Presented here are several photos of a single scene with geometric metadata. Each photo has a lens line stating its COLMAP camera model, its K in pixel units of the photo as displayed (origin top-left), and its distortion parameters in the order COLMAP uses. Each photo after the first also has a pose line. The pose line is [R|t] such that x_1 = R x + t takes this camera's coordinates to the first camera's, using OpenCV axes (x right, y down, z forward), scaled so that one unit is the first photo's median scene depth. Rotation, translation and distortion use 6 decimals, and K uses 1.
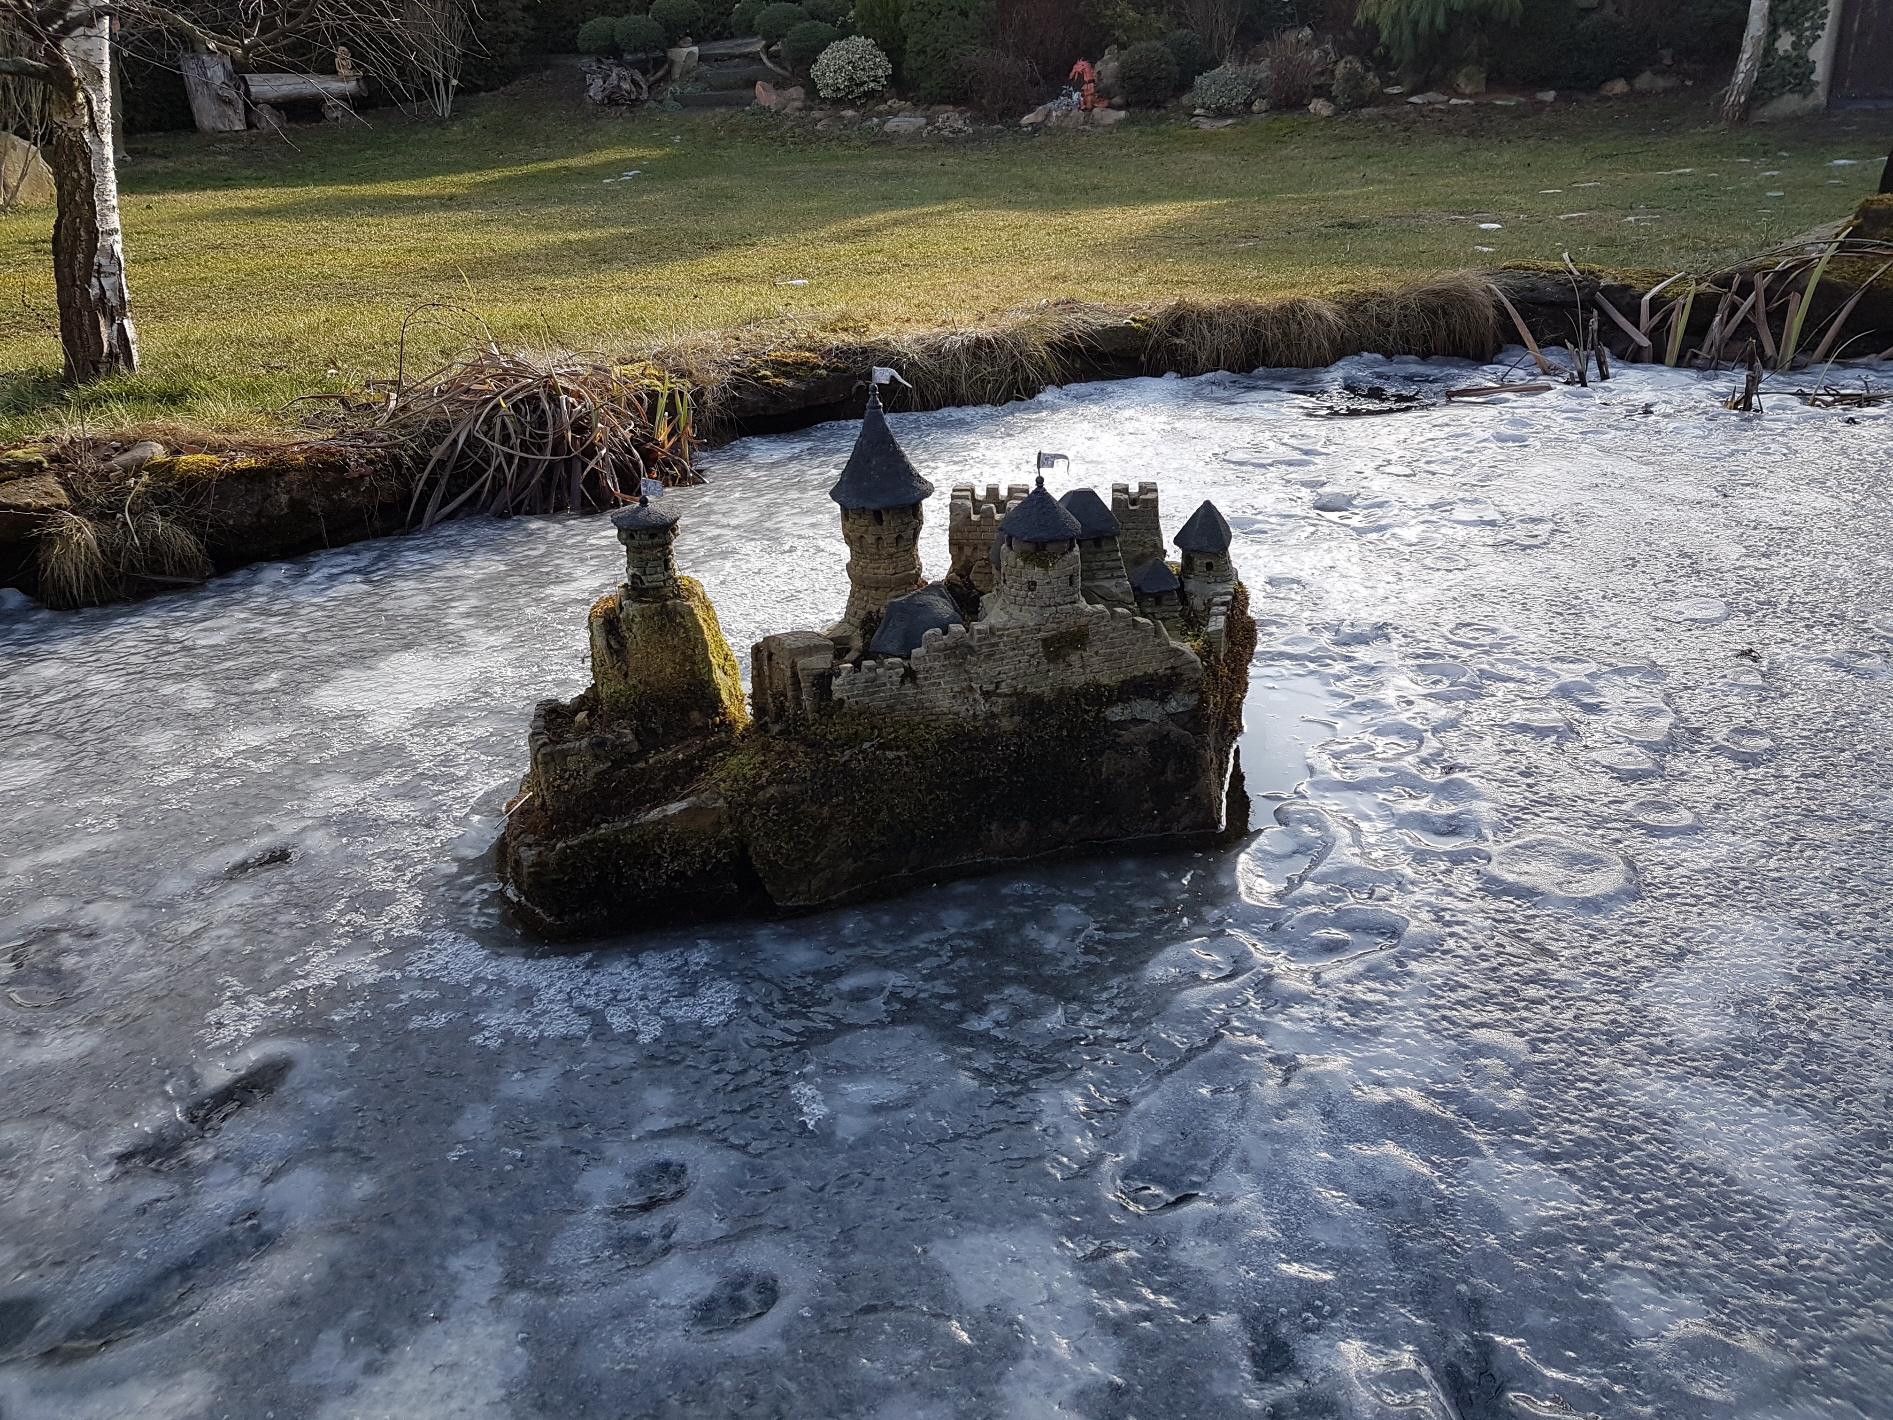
lens RADIAL K [[1414.0, 0, 950.8], [0, 1414.0, 712.2], [0, 0, 1]] dist [-0.006428, 0.005119]
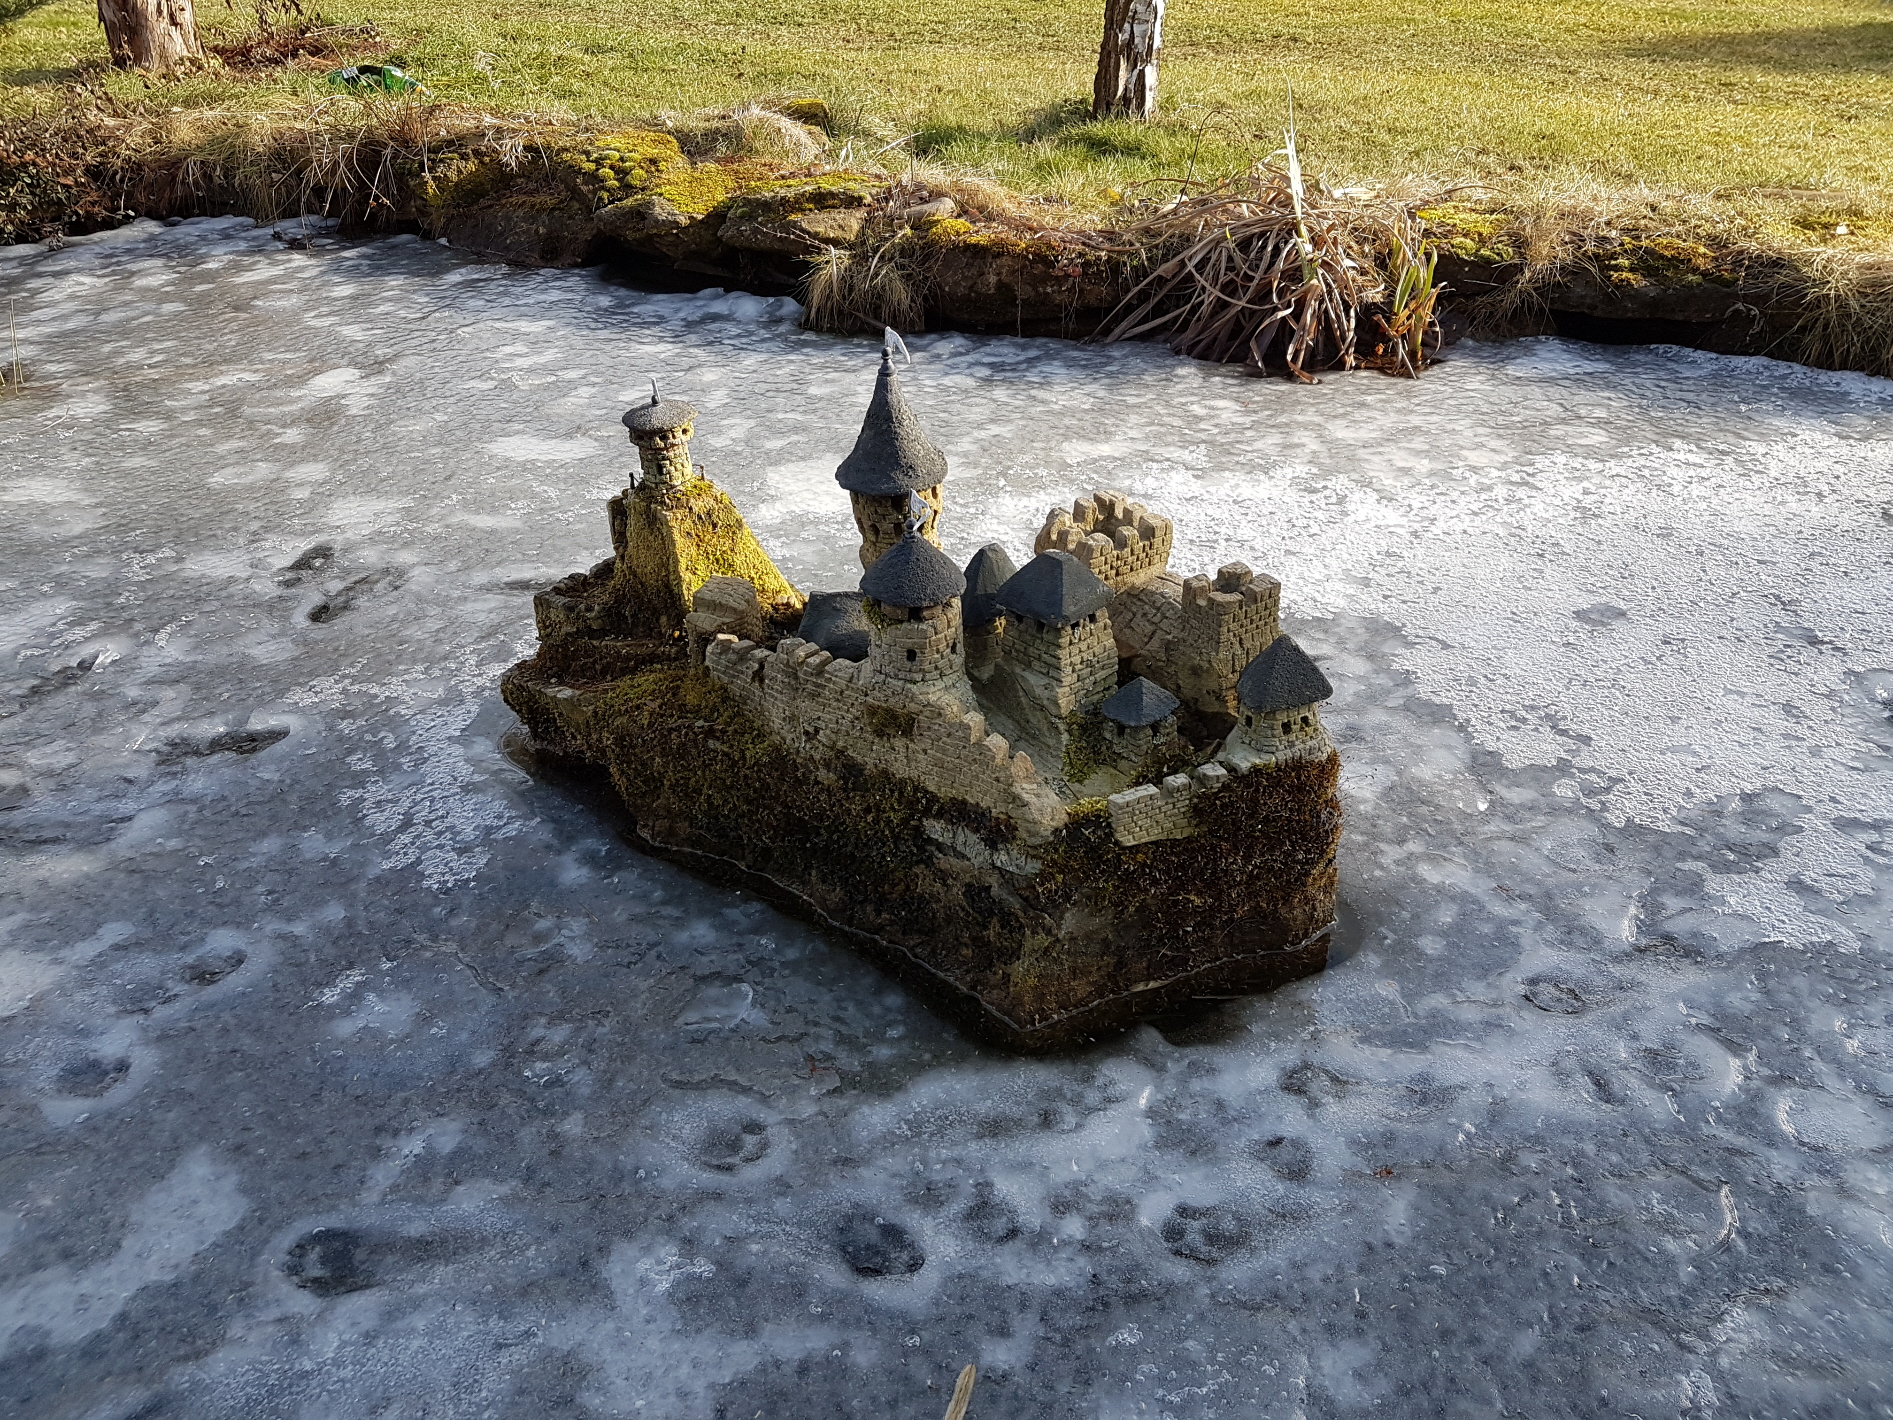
lens RADIAL K [[1414.0, 0, 948.5], [0, 1414.0, 705.7], [0, 0, 1]] dist [-0.006428, 0.005119]
pose [[0.611098, 0.443503, -0.655641, 0.637497], [-0.327975, 0.895716, 0.300208, -0.316177], [0.720411, 0.031577, 0.692828, 0.457524]]
